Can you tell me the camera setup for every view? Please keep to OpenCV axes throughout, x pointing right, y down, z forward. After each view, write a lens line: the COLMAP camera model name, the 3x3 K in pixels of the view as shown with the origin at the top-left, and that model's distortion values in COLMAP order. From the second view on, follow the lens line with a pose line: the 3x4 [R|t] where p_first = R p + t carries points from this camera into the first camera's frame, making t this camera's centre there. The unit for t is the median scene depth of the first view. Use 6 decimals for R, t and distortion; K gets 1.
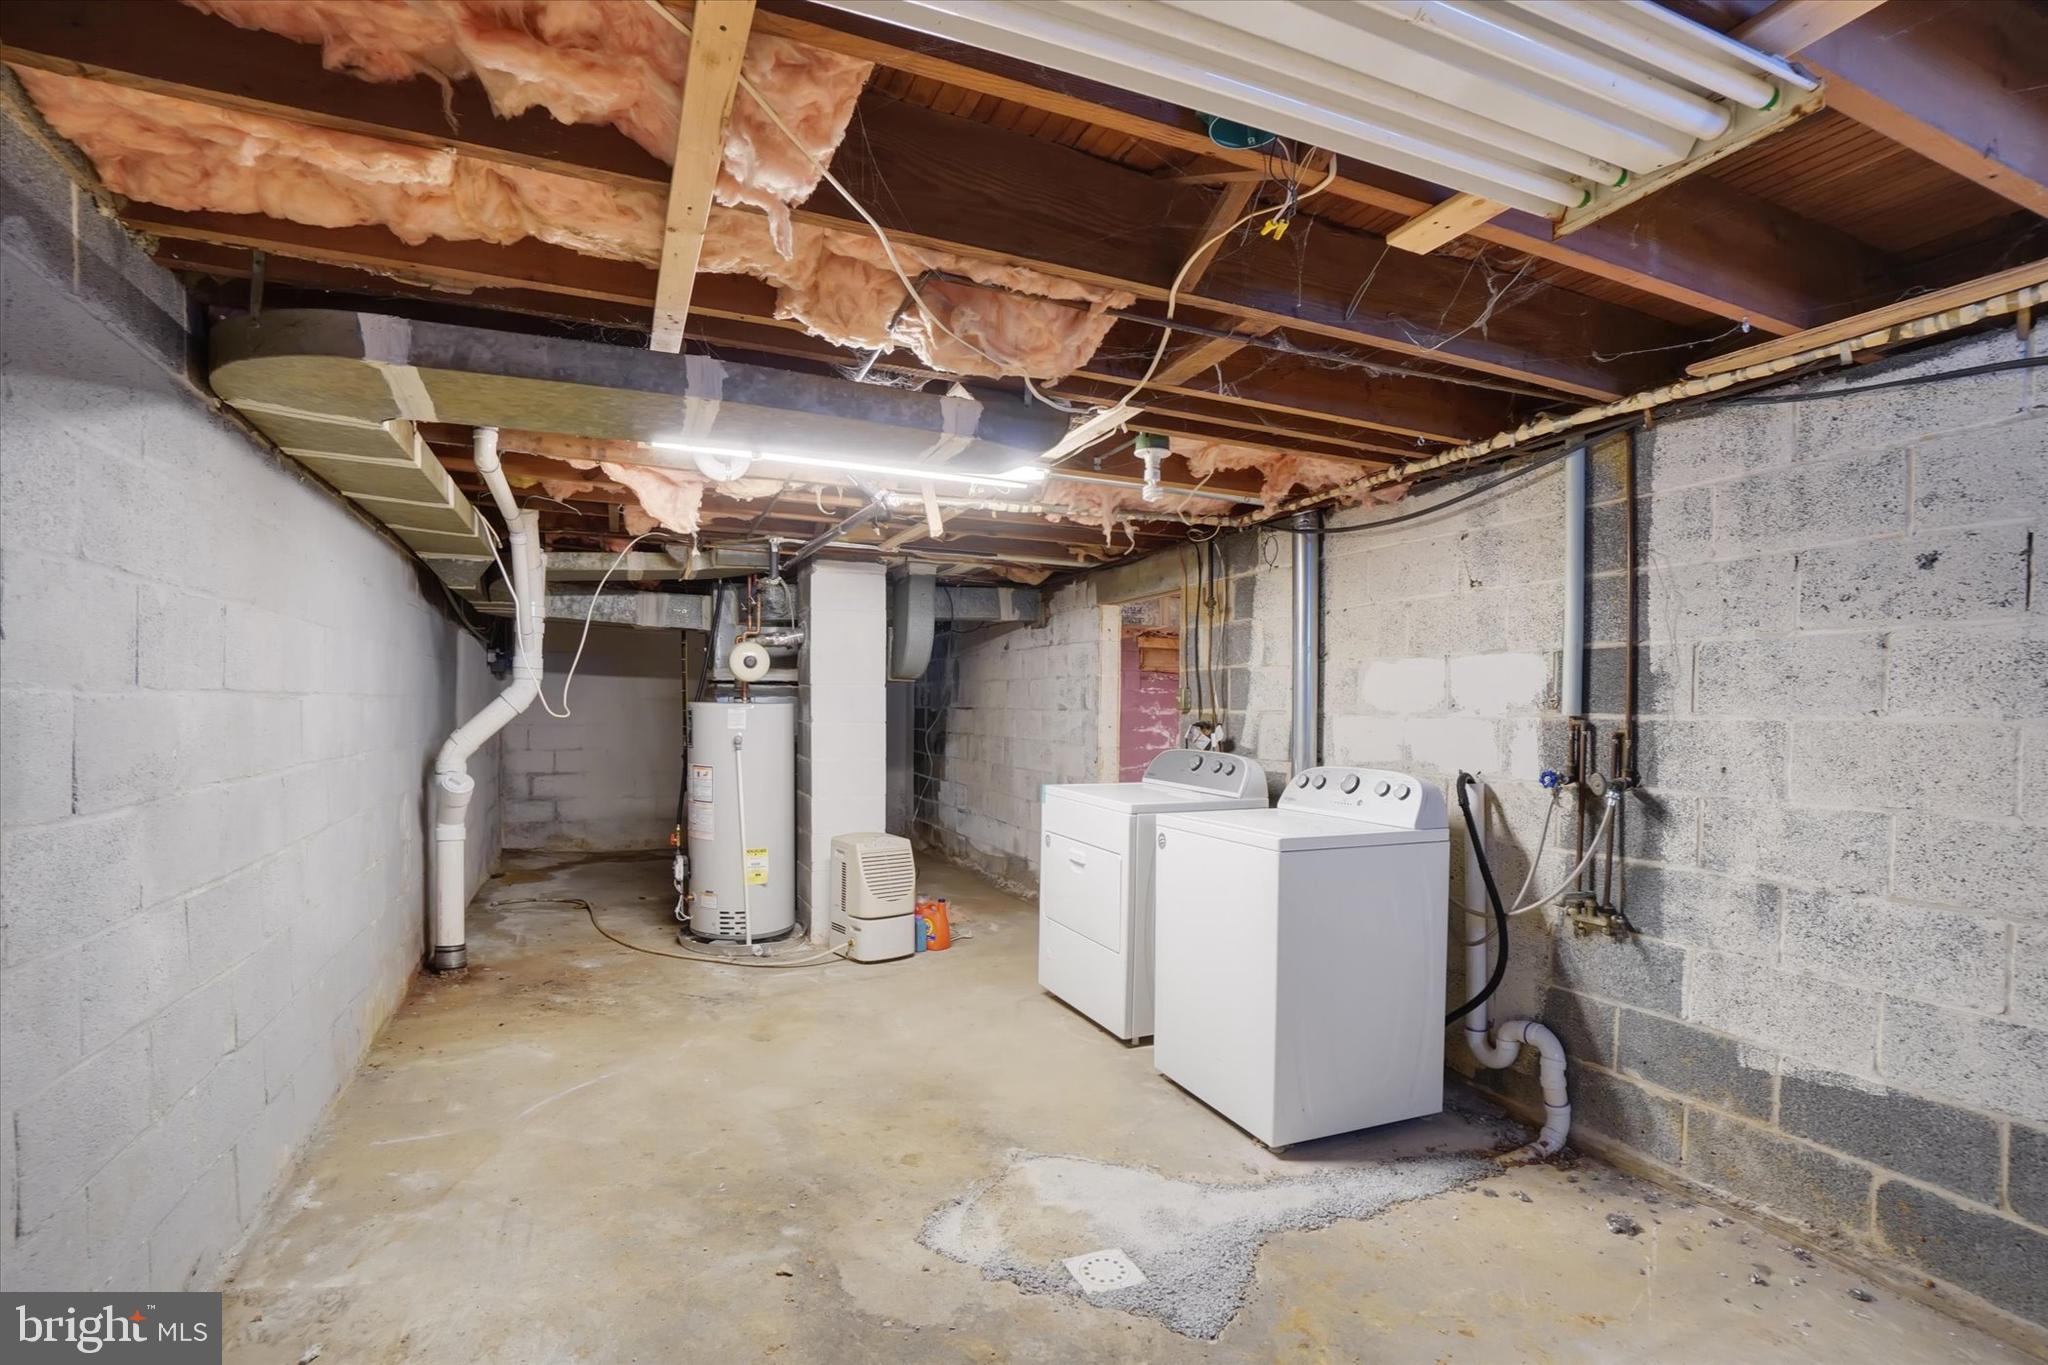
lens RADIAL K [[916.1, 0, 1010.3], [0, 916.1, 728.4], [0, 0, 1]] dist [-0.026797, 0.001207]
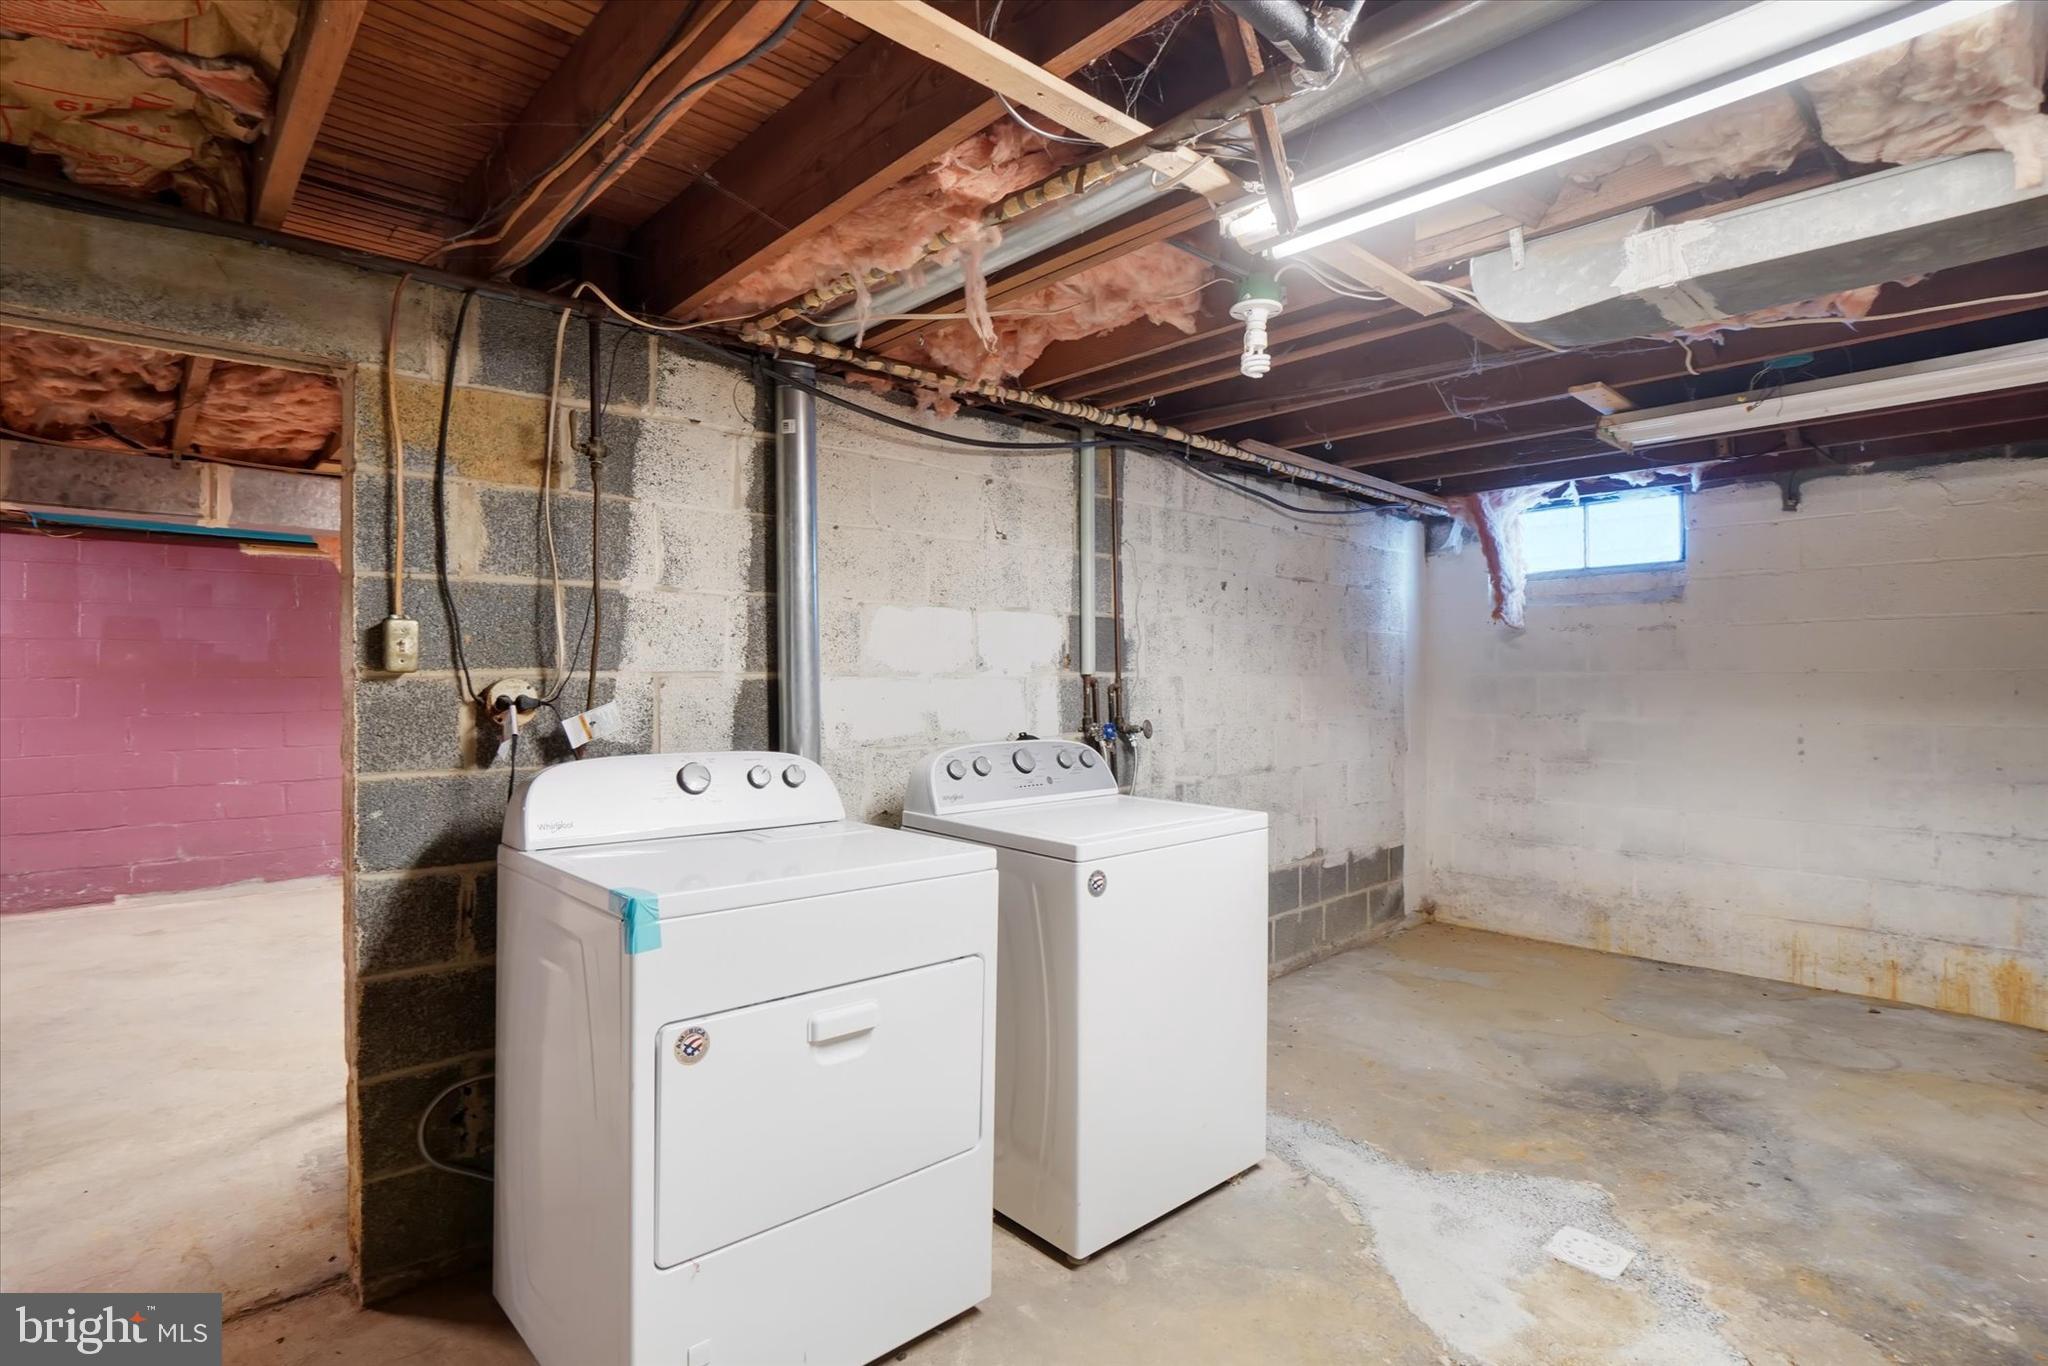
lens RADIAL K [[1006.4, 0, 1027.0], [0, 1006.4, 666.2], [0, 0, 1]] dist [-0.002230, 0.001738]
pose [[-0.334911, 0.001253, 0.942249, -0.570688], [0.020545, 0.999771, 0.005973, -0.033902], [-0.942026, 0.021359, -0.334860, 1.550358]]
